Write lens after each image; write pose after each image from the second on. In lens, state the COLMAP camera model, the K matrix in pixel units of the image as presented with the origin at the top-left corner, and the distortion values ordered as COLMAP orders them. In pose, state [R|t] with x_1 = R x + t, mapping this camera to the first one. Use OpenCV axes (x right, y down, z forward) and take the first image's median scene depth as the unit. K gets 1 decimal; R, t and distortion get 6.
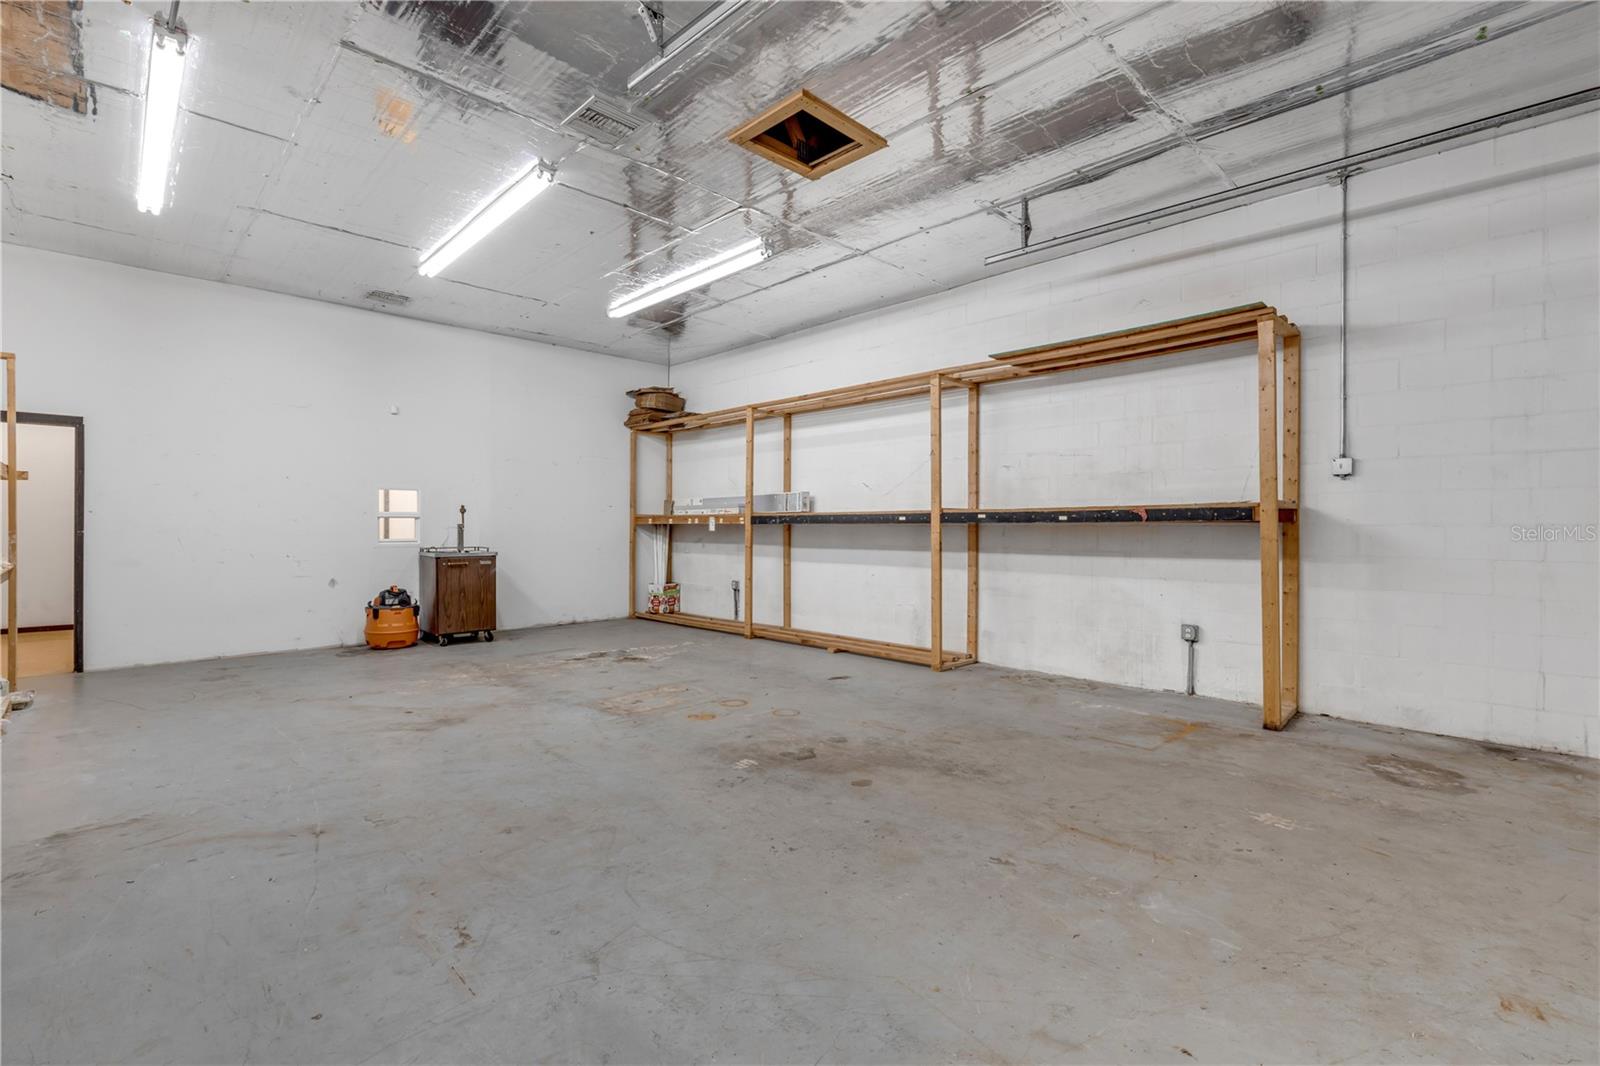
lens RADIAL K [[720.0, 0, 797.2], [0, 720.0, 525.0], [0, 0, 1]] dist [0.000264, 0.000646]
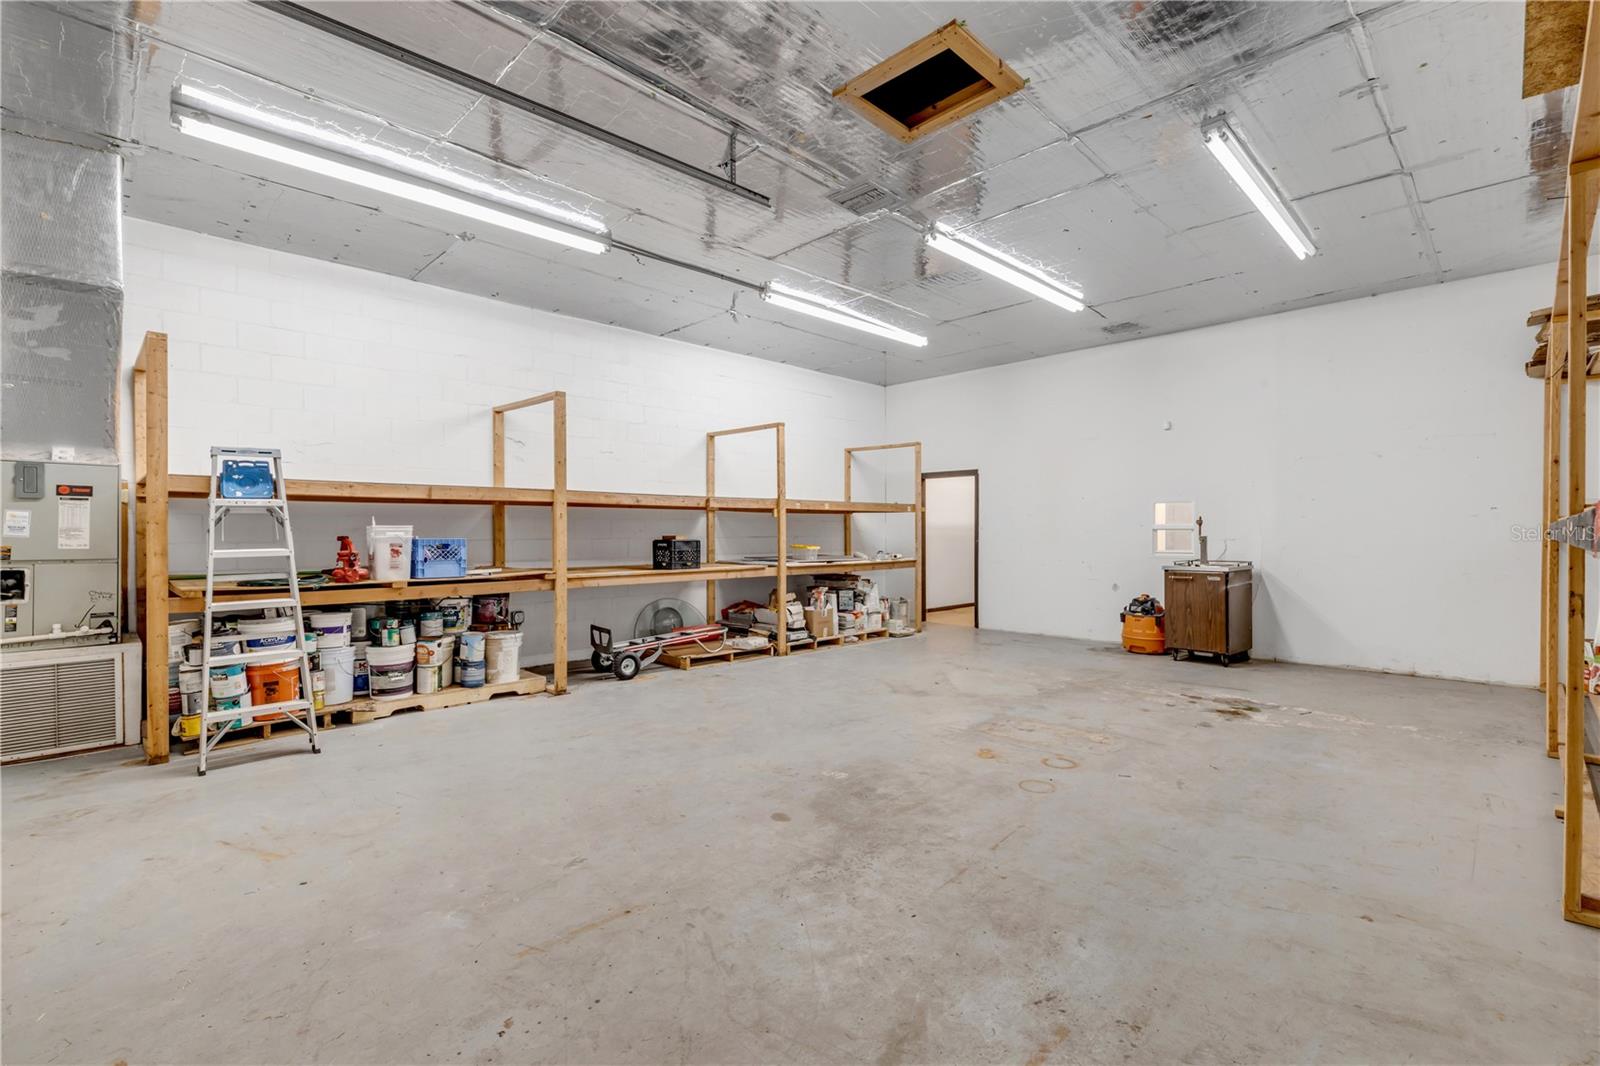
lens RADIAL K [[720.0, 0, 794.6], [0, 720.0, 533.7], [0, 0, 1]] dist [0.000264, 0.000646]
pose [[0.005150, 0.001417, -0.999986, 0.802385], [0.004894, 0.999987, 0.001443, -0.014472], [0.999975, -0.004901, 0.005143, 0.780168]]
